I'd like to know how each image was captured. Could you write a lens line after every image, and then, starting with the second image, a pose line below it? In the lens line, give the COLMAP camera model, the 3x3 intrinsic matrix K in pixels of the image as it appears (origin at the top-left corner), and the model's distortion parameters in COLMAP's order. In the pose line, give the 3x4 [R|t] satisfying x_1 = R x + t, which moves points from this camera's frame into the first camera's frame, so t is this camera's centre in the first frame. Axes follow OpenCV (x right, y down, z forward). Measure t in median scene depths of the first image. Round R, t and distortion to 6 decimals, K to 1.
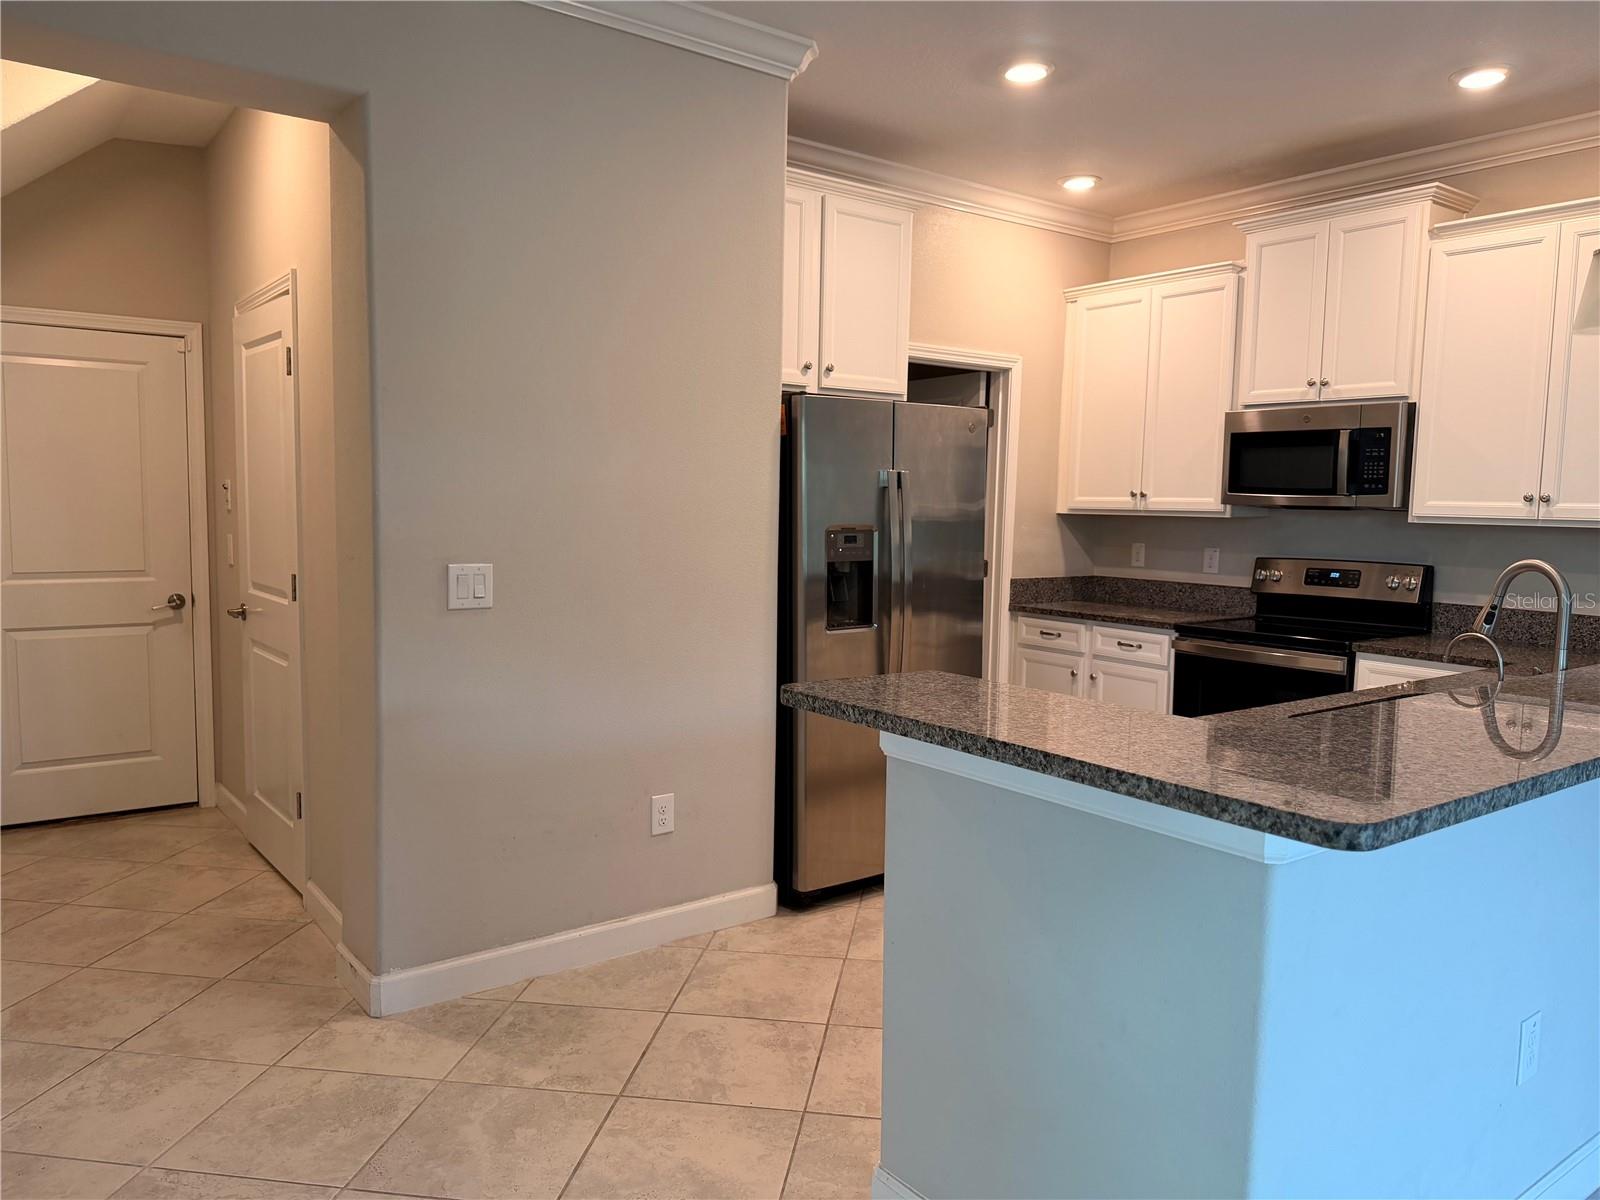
lens RADIAL K [[1127.2, 0, 806.1], [0, 1127.2, 607.3], [0, 0, 1]] dist [0.109922, -0.173737]
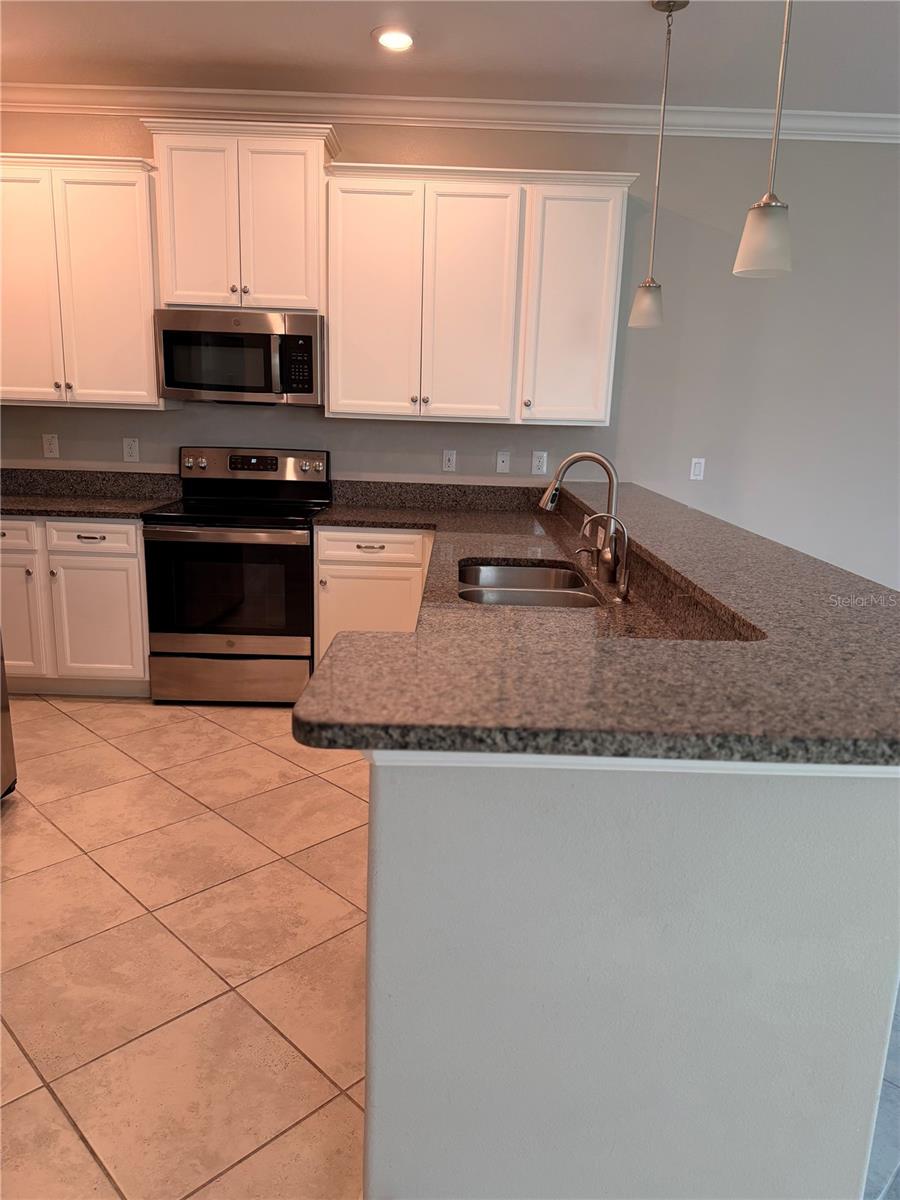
lens RADIAL K [[841.2, 0, 452.4], [0, 841.2, 602.8], [0, 0, 1]] dist [0.131110, -0.241275]
pose [[0.597762, -0.176140, 0.782084, -0.145996], [0.055814, 0.982341, 0.178582, -0.030989], [-0.799728, -0.063098, 0.597037, 0.308567]]
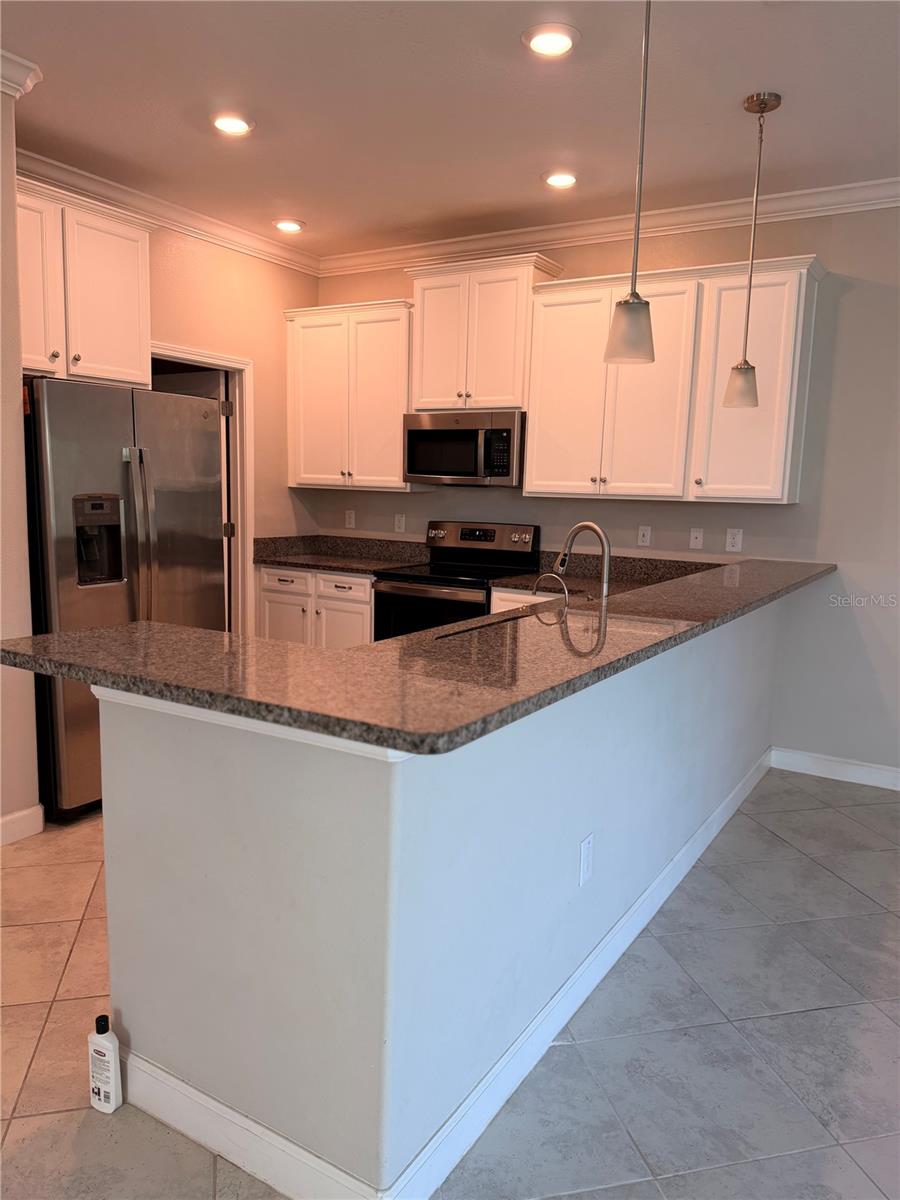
lens RADIAL K [[841.2, 0, 452.4], [0, 841.2, 602.8], [0, 0, 1]] dist [0.131110, -0.241275]
pose [[0.929210, -0.043270, 0.367011, 0.043676], [0.023760, 0.998062, 0.057513, -0.002538], [-0.368788, -0.044721, 0.928437, 0.034986]]
